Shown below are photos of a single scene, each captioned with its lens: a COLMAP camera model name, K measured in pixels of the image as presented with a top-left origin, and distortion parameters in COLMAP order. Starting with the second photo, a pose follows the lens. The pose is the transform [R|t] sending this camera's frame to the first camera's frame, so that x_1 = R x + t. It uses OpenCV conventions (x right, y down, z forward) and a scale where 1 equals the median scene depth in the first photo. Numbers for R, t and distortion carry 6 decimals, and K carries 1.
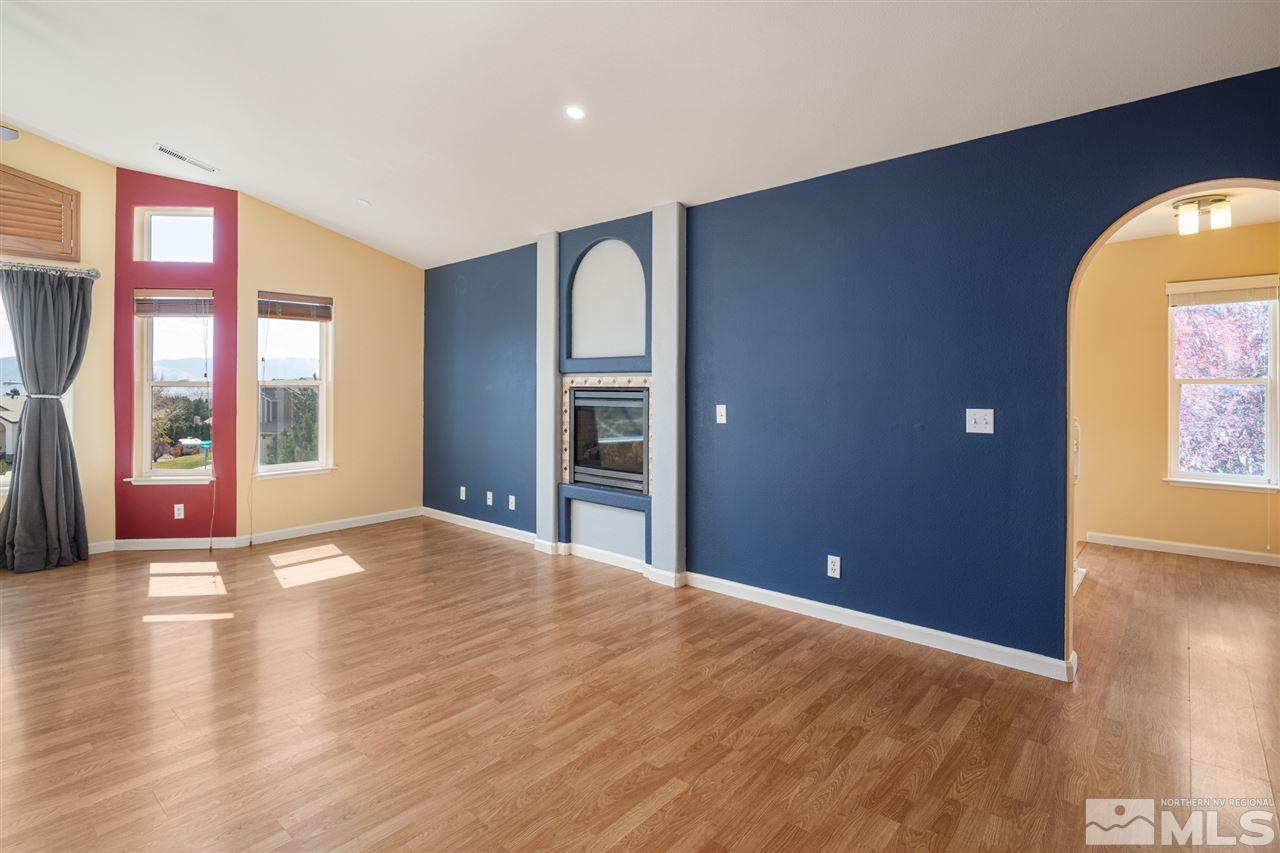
lens RADIAL K [[622.0, 0, 642.8], [0, 622.0, 389.2], [0, 0, 1]] dist [0.003823, -0.003681]
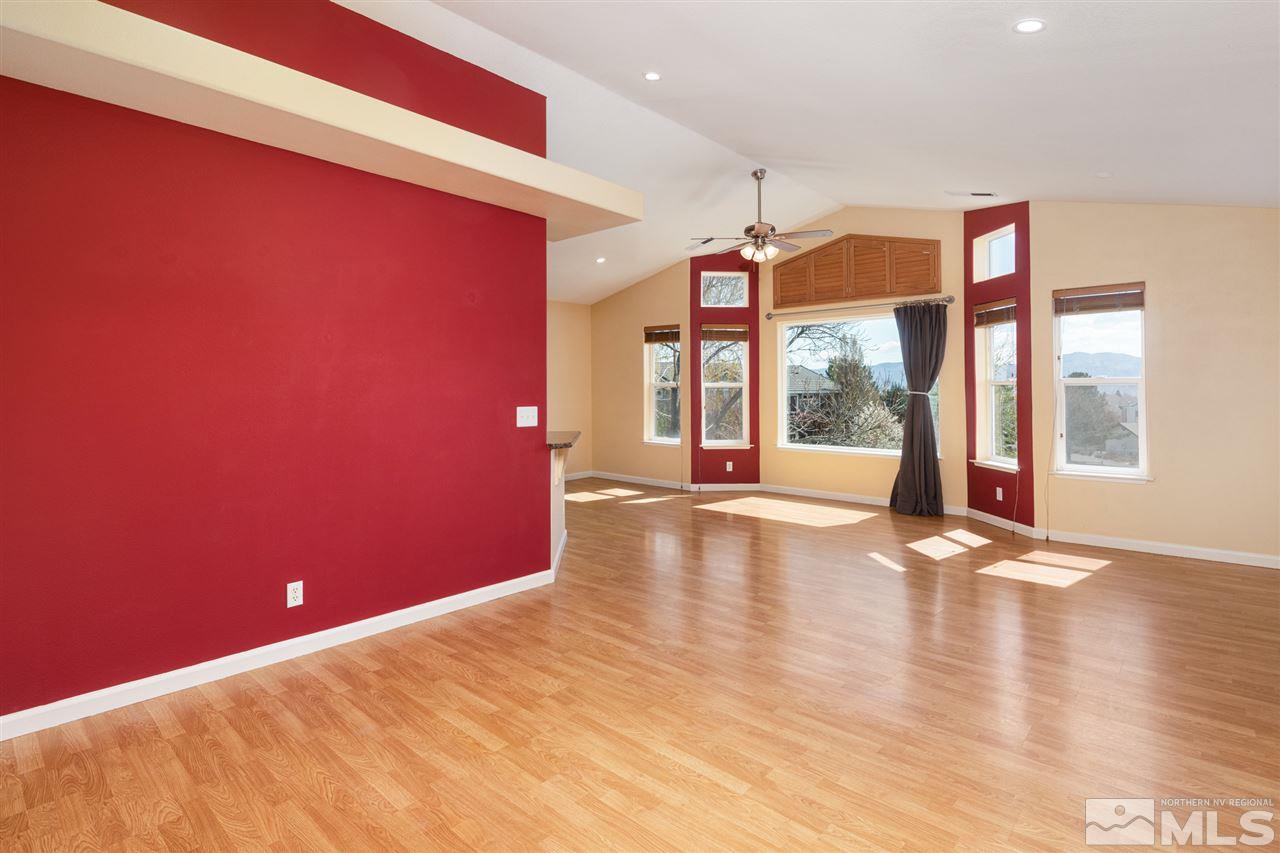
lens RADIAL K [[622.0, 0, 621.2], [0, 622.0, 384.1], [0, 0, 1]] dist [0.003823, -0.003681]
pose [[-0.027583, -0.007526, -0.999591, 0.443647], [0.003386, 0.999965, -0.007622, -0.000039], [0.999614, -0.003595, -0.027557, 0.352295]]
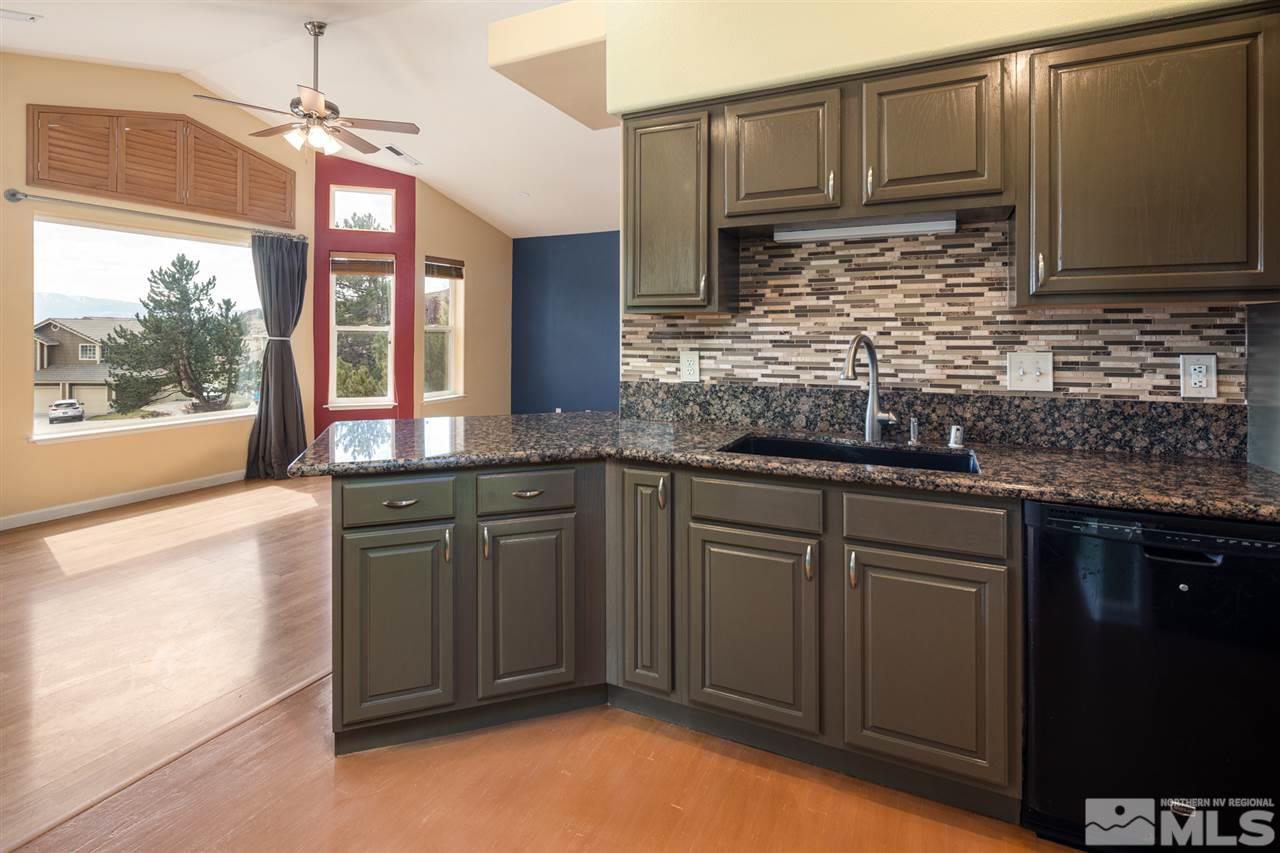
lens RADIAL K [[622.0, 0, 633.7], [0, 622.0, 338.7], [0, 0, 1]] dist [0.003823, -0.003681]
pose [[0.962191, 0.002184, 0.272366, -0.596206], [-0.005289, 0.999929, 0.010665, -0.004832], [-0.272324, -0.011703, 0.962135, -0.360886]]
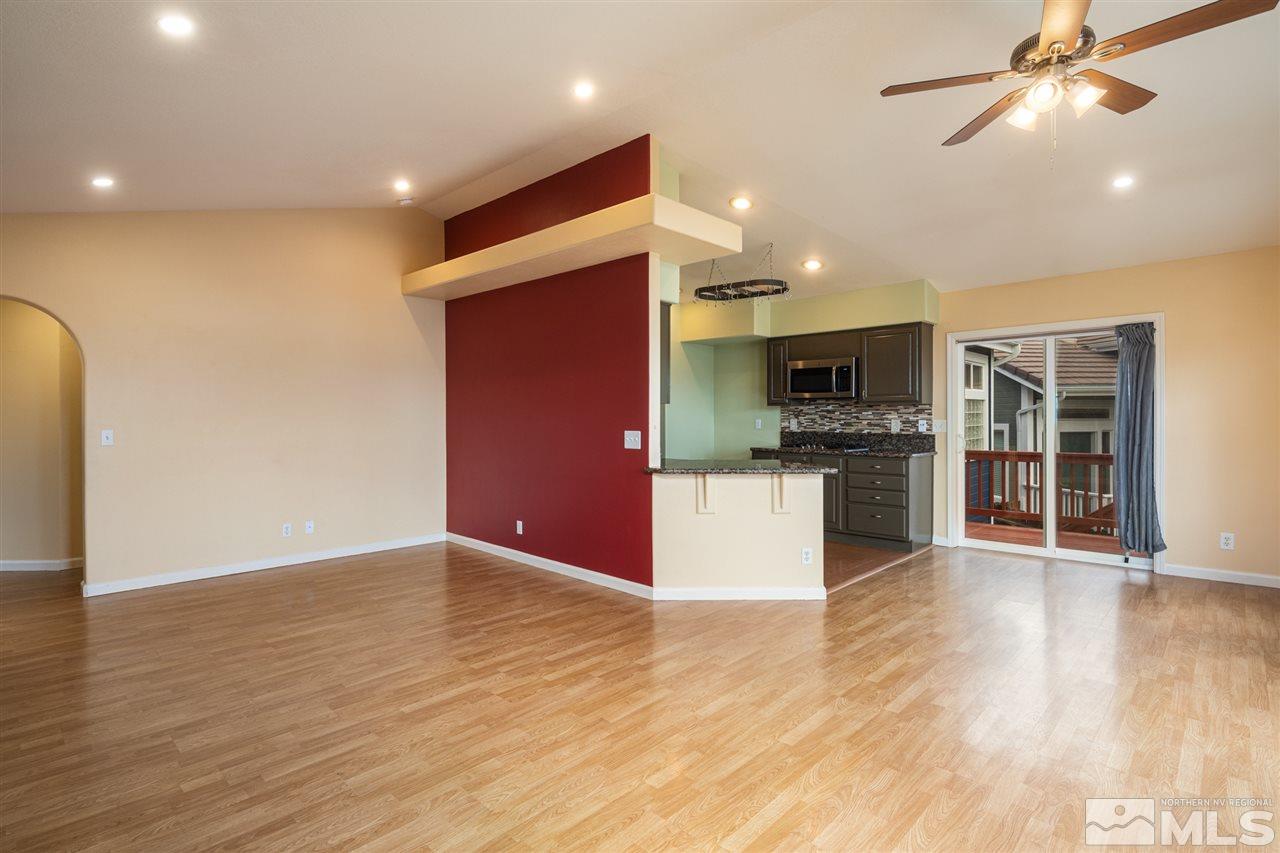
lens RADIAL K [[622.0, 0, 641.1], [0, 622.0, 424.8], [0, 0, 1]] dist [0.003823, -0.003681]
pose [[-0.998840, 0.005151, 0.047875, -0.450847], [0.005690, 0.999922, 0.011115, 0.004181], [-0.047814, 0.011374, -0.998791, 1.134136]]
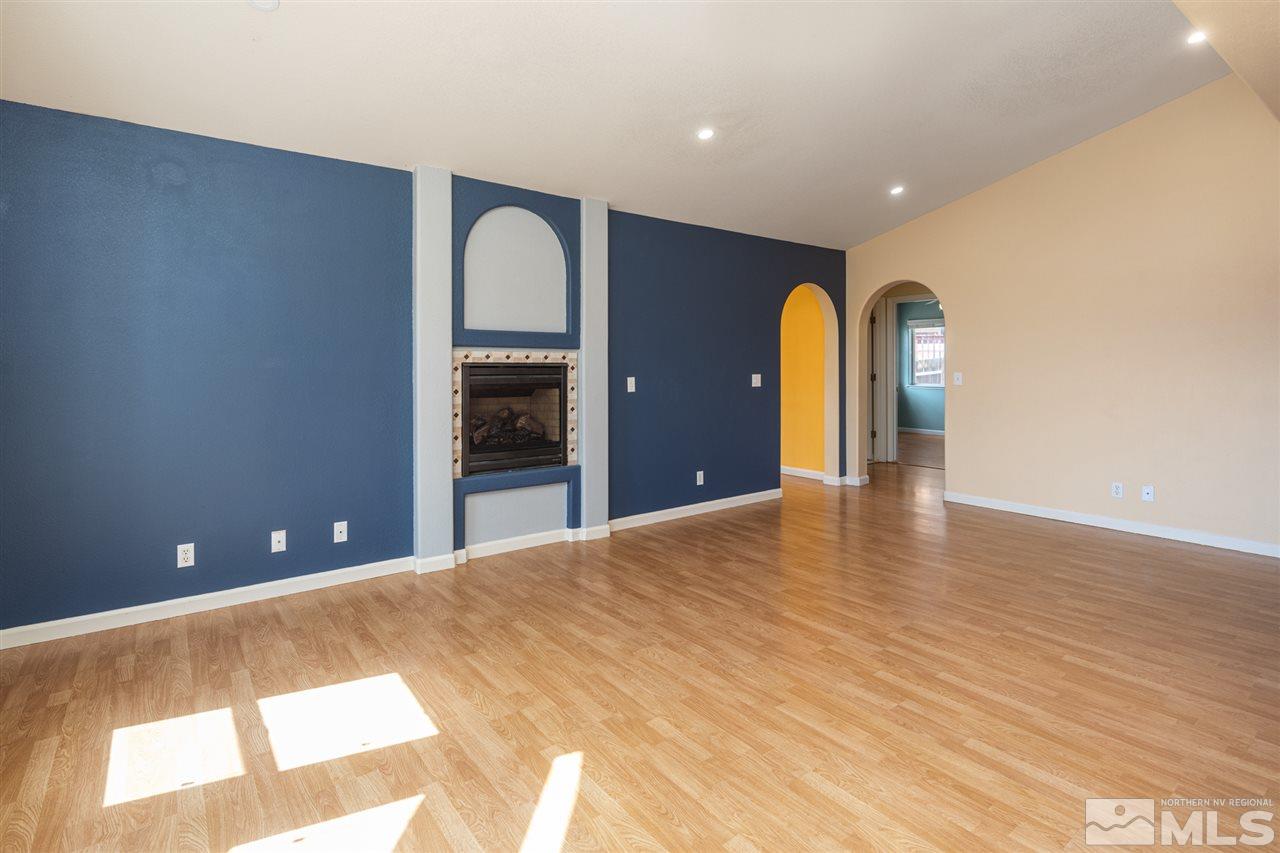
lens RADIAL K [[622.0, 0, 625.9], [0, 622.0, 365.8], [0, 0, 1]] dist [0.003823, -0.003681]
pose [[0.211567, -0.001980, 0.977362, -0.898823], [0.003347, 0.999994, 0.001301, 0.000362], [-0.977358, 0.002996, 0.211572, 0.608220]]
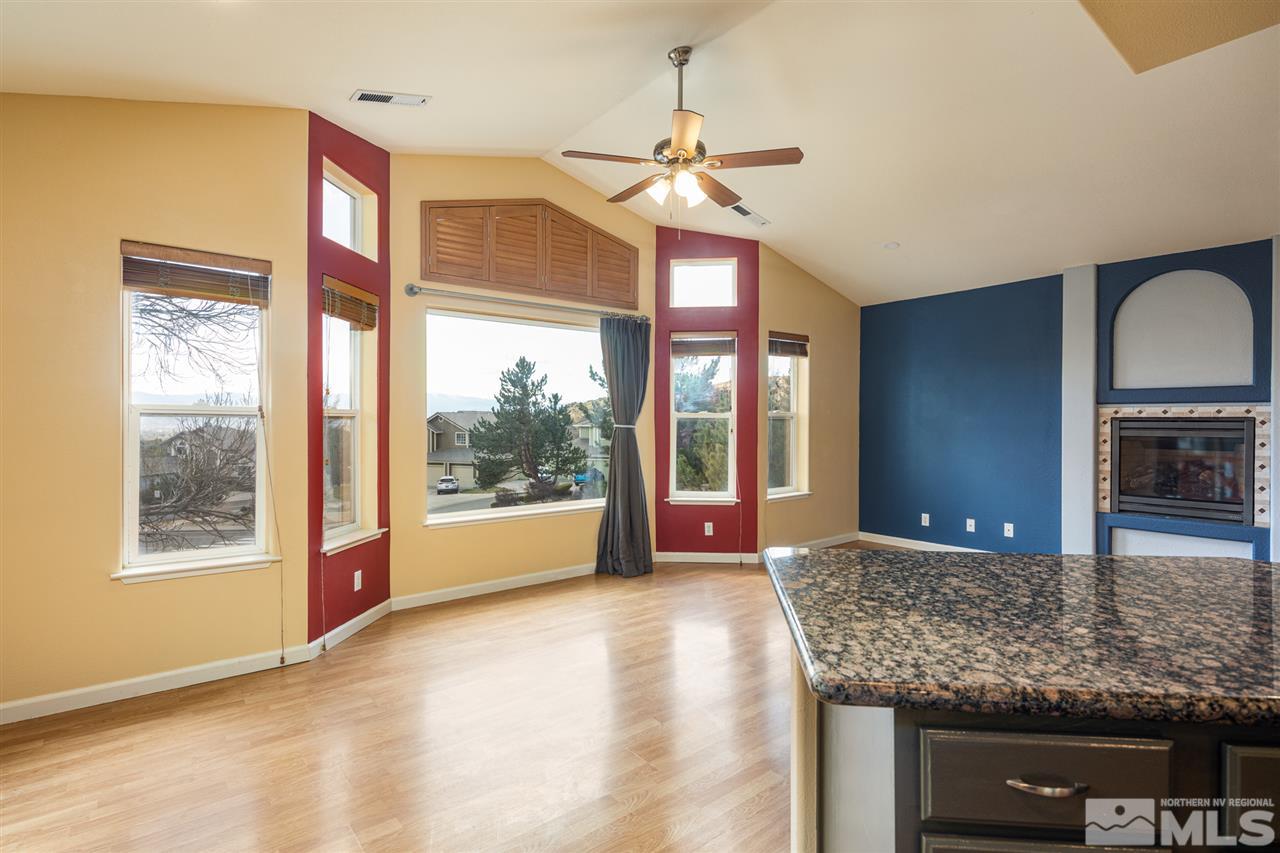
lens RADIAL K [[622.0, 0, 633.8], [0, 622.0, 425.8], [0, 0, 1]] dist [0.003823, -0.003681]
pose [[0.985212, 0.000247, -0.171340, -0.714760], [0.001191, 0.999965, 0.008289, 0.000798], [0.171336, -0.008371, 0.985177, -0.134622]]
